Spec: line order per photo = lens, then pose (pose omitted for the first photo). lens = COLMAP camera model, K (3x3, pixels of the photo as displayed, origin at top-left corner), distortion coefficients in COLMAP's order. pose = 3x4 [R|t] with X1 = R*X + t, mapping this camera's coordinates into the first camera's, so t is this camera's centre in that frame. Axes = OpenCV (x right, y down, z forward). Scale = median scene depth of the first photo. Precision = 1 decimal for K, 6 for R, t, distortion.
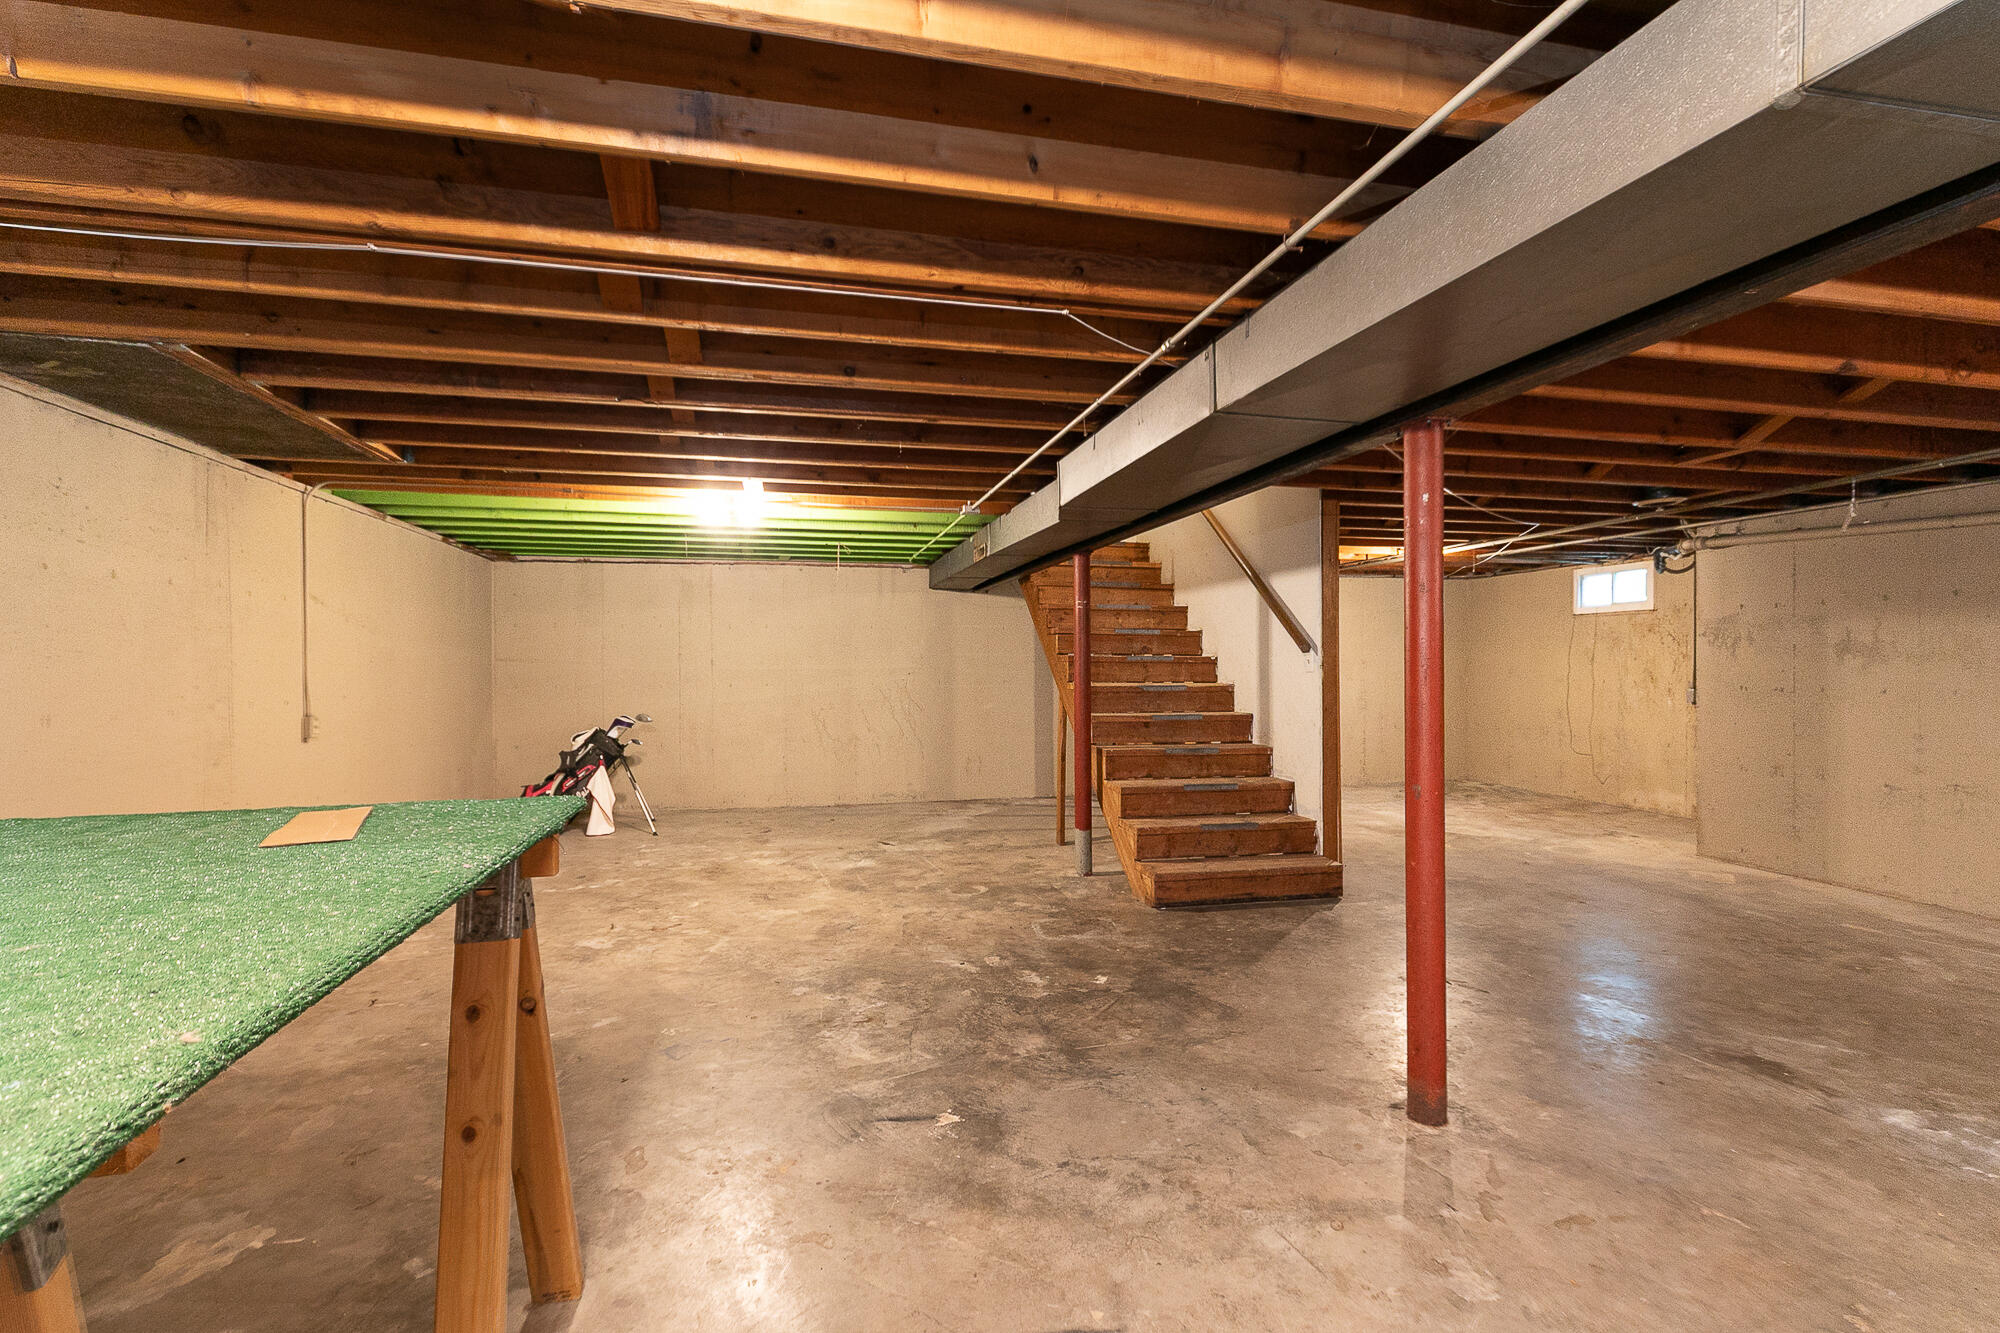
lens RADIAL K [[905.3, 0, 997.2], [0, 905.3, 661.4], [0, 0, 1]] dist [0.002524, -0.002354]
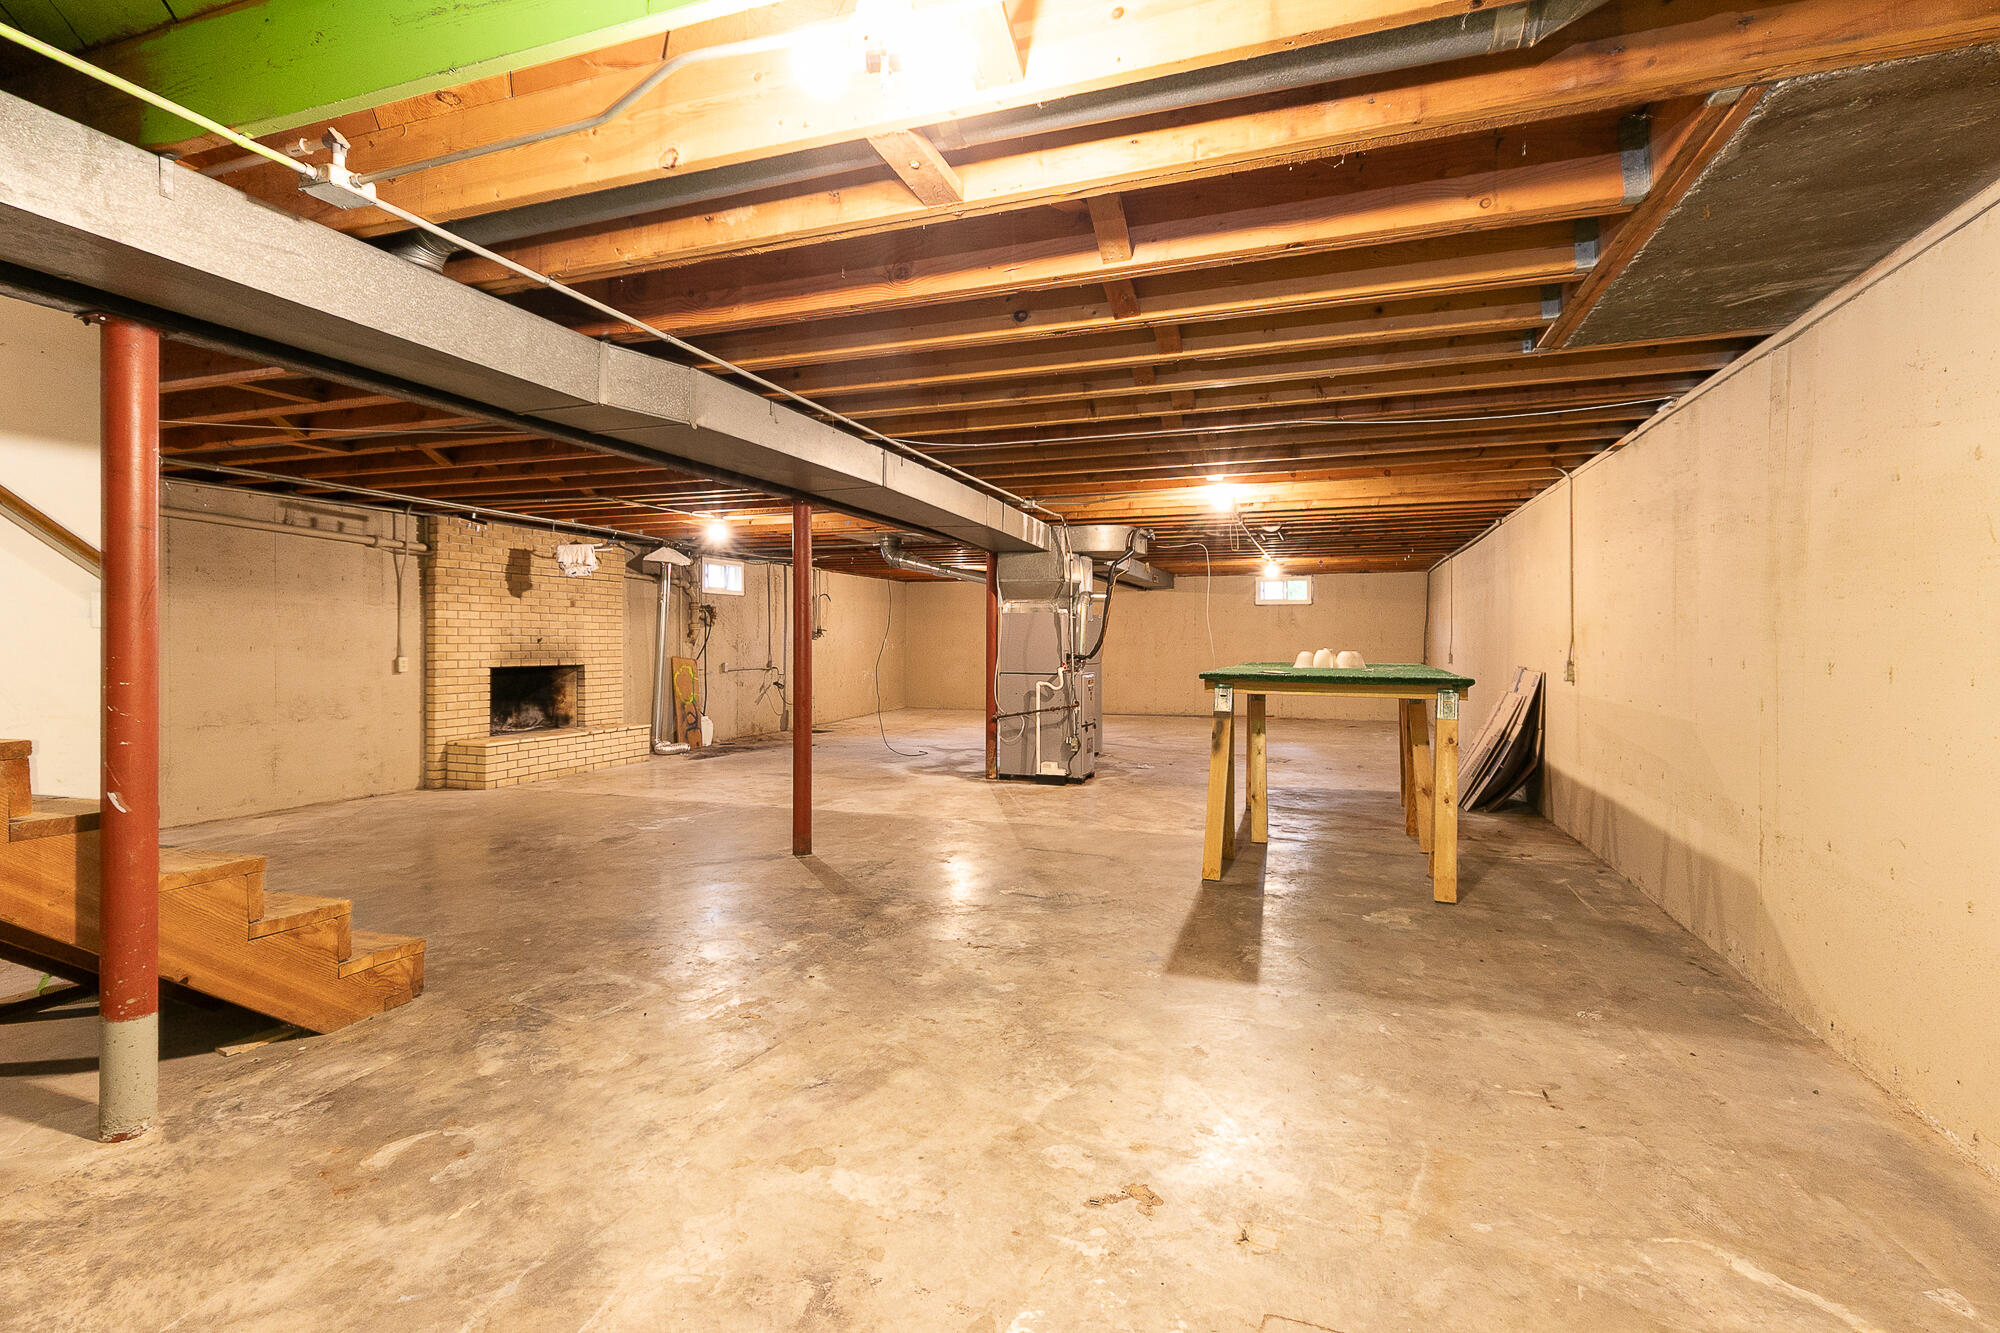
lens RADIAL K [[905.3, 0, 1001.2], [0, 905.3, 655.0], [0, 0, 1]] dist [0.002524, -0.002354]
pose [[-0.842235, -0.006929, 0.539066, -0.586298], [0.000648, 0.999904, 0.013865, 0.025674], [-0.539111, 0.012027, -0.842149, 1.489735]]
